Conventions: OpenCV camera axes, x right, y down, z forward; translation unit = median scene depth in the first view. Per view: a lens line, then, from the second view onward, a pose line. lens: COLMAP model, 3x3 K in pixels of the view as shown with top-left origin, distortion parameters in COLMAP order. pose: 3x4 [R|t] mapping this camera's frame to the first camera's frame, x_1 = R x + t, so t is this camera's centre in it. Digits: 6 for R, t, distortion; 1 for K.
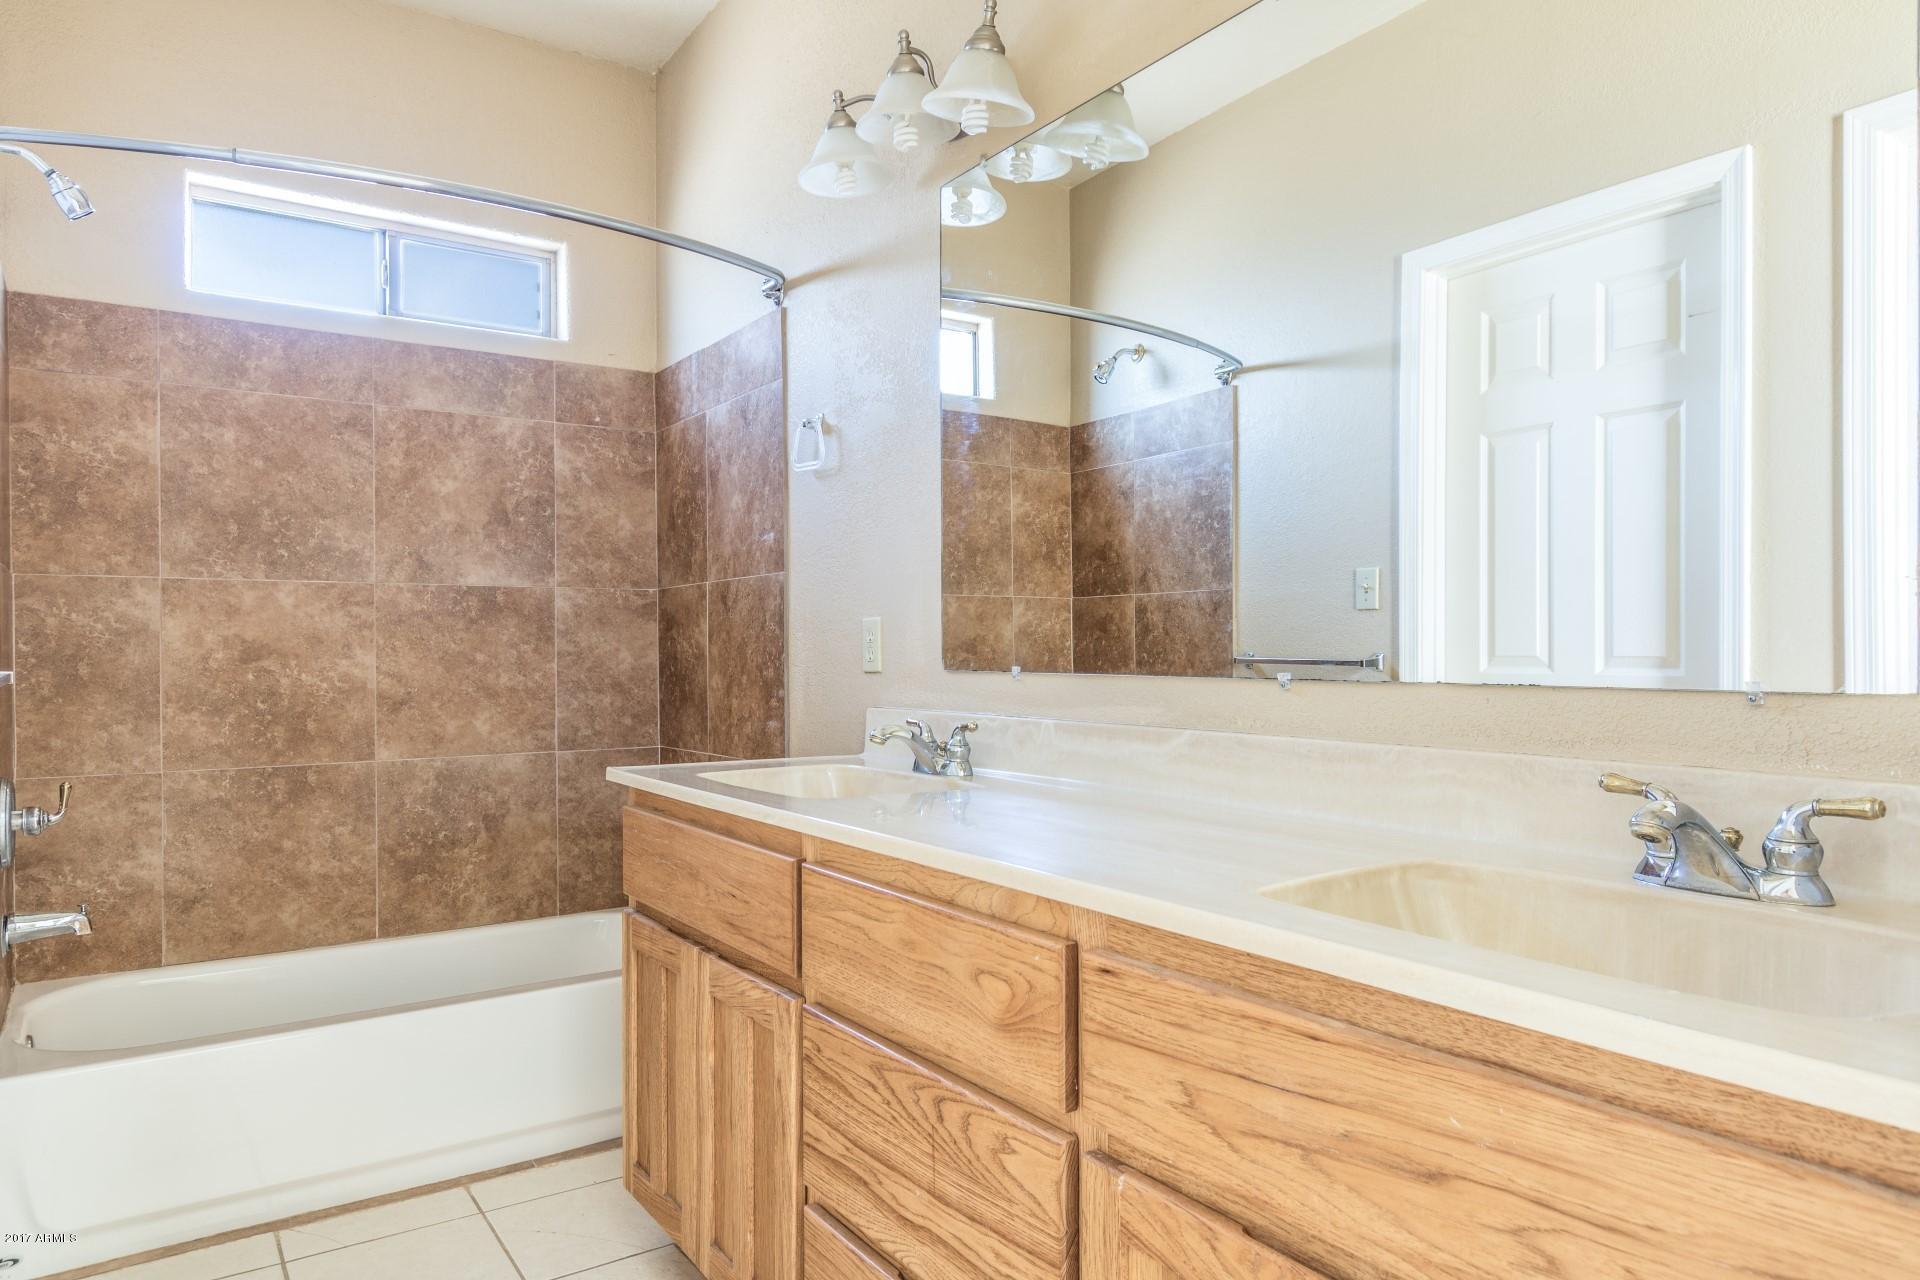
lens RADIAL K [[1220.7, 0, 961.9], [0, 1220.7, 656.3], [0, 0, 1]] dist [0.003885, -0.000072]
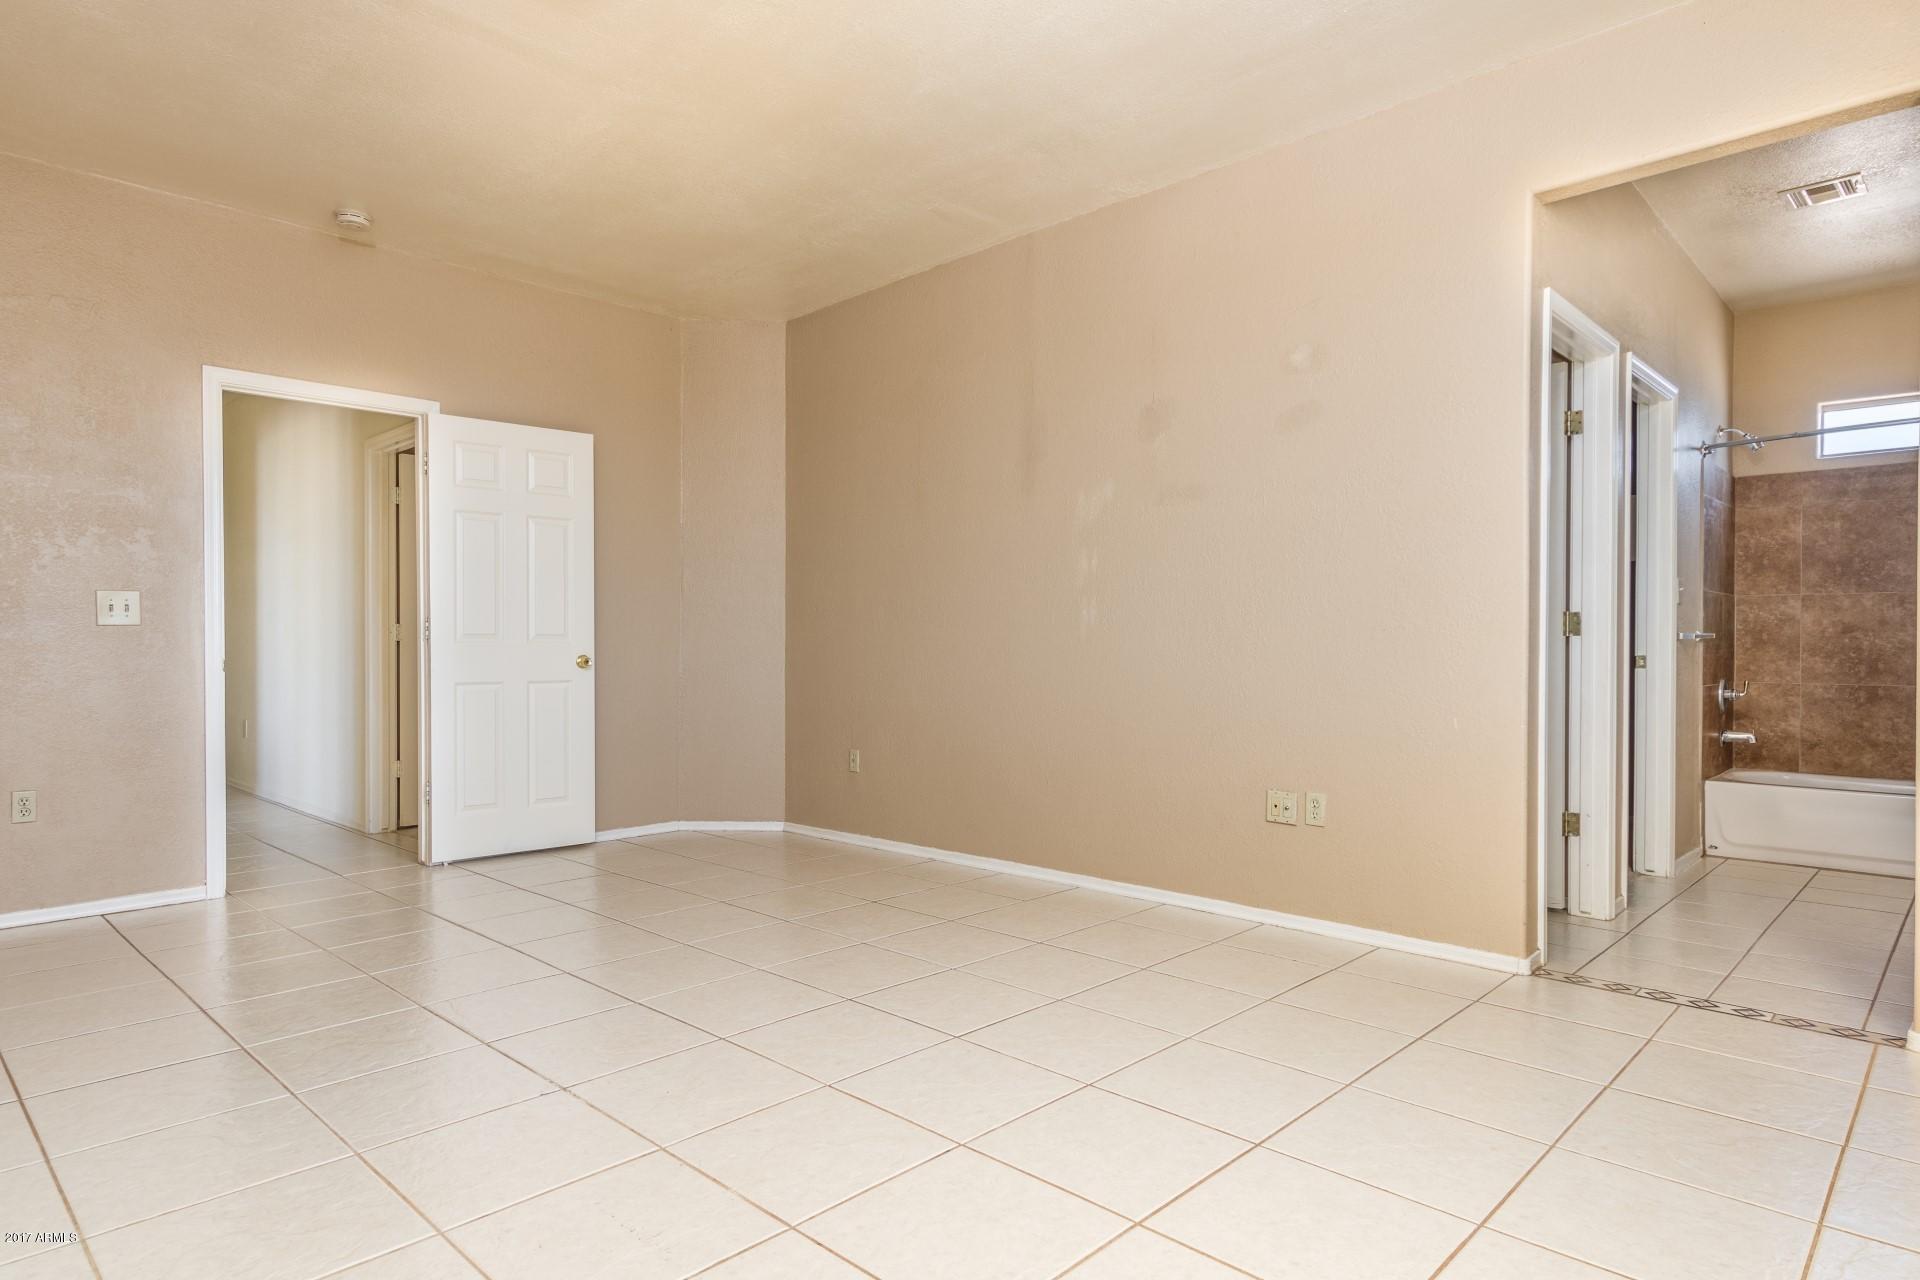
lens RADIAL K [[1044.4, 0, 965.1], [0, 1044.4, 650.6], [0, 0, 1]] dist [-0.001271, 0.000688]
pose [[0.209636, 0.014079, -0.977678, 0.840937], [-0.006949, 0.999893, 0.012909, 0.021767], [0.977755, 0.004088, 0.209711, -0.836197]]
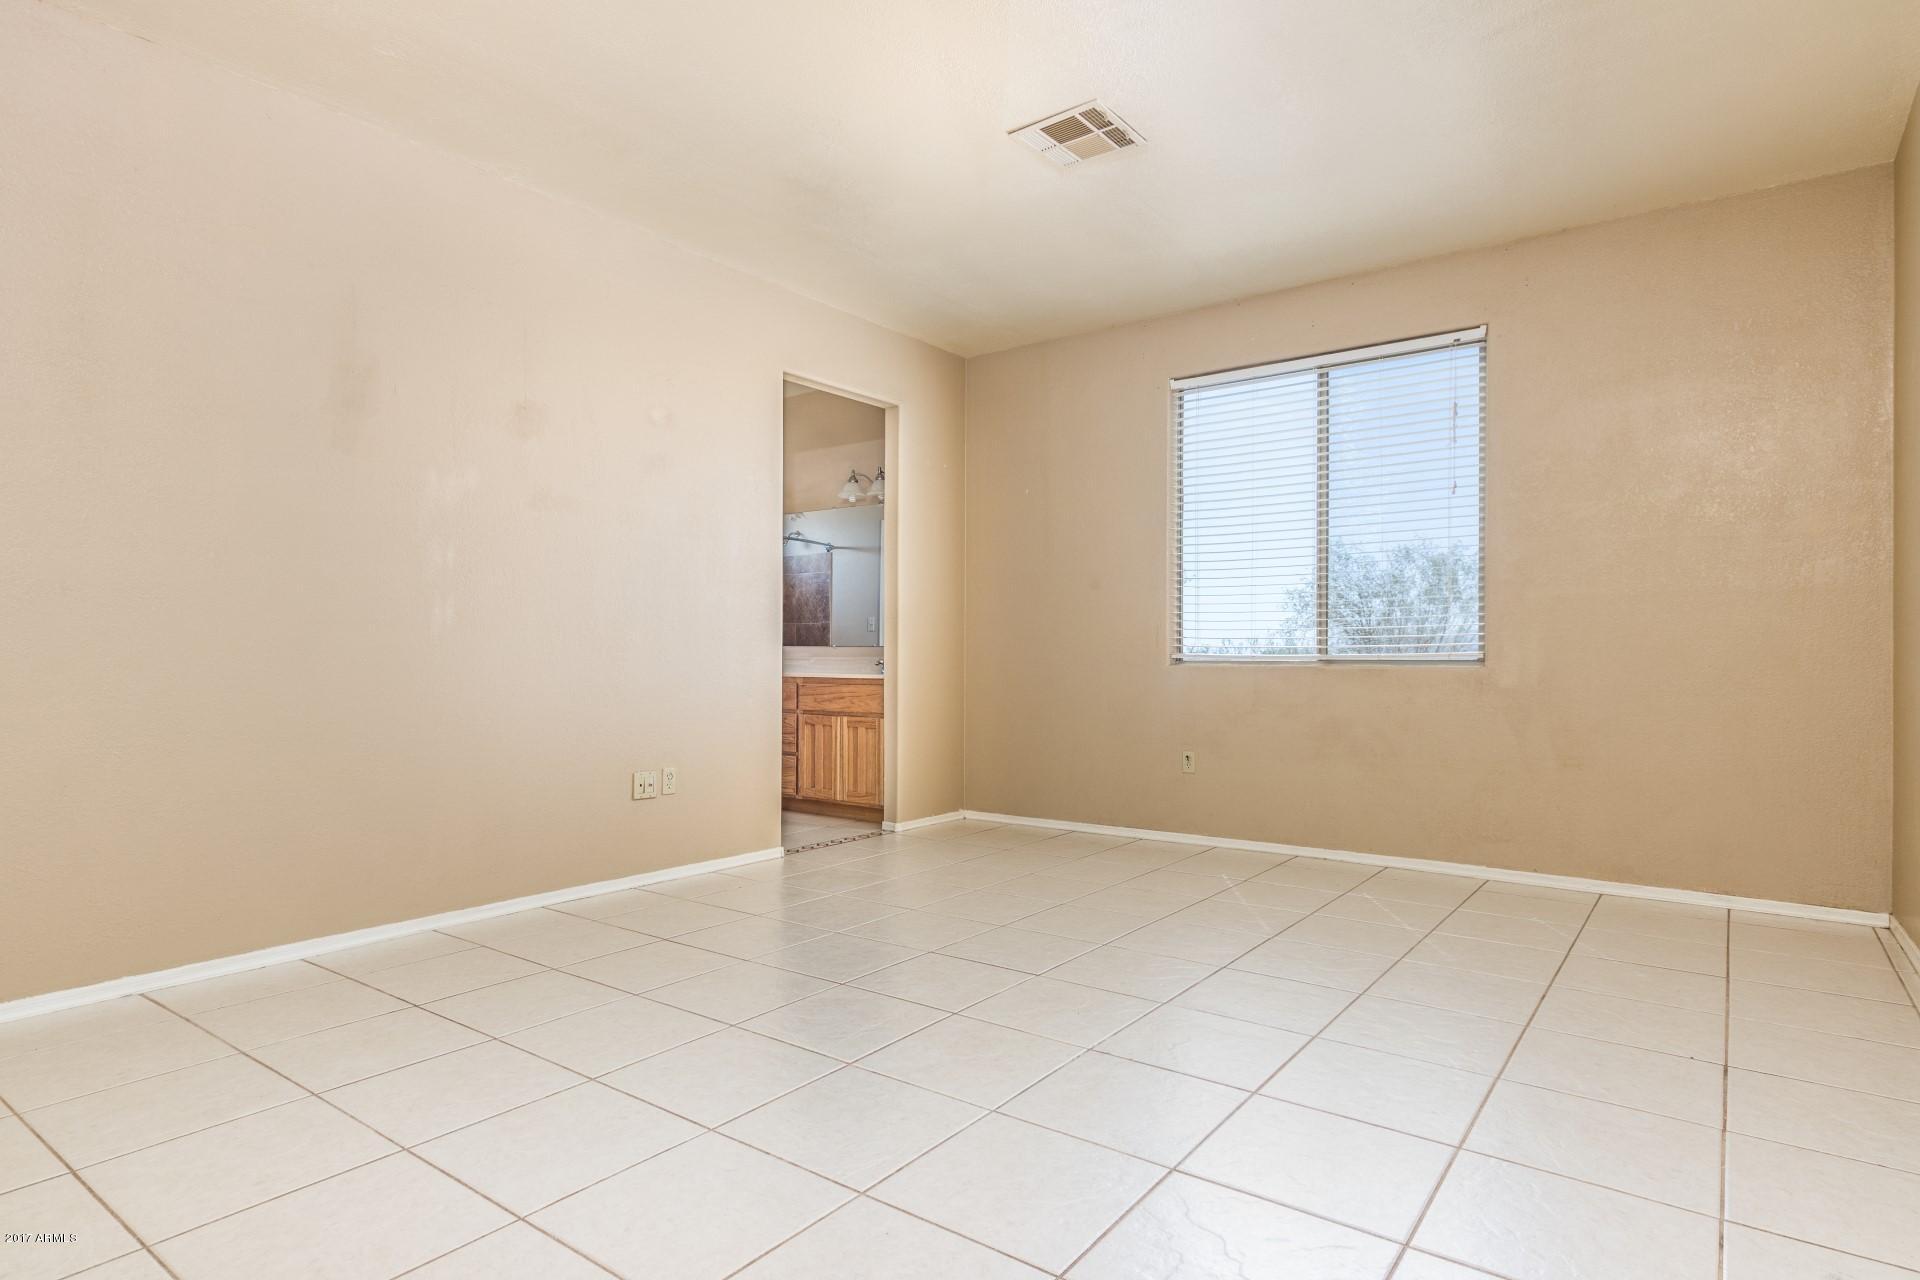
lens RADIAL K [[1044.4, 0, 956.2], [0, 1044.4, 648.0], [0, 0, 1]] dist [-0.001271, 0.000688]
pose [[0.949328, 0.010534, 0.314110, -0.327979], [-0.006827, 0.999894, -0.012898, 0.042754], [-0.314212, 0.010100, 0.949299, -1.745765]]
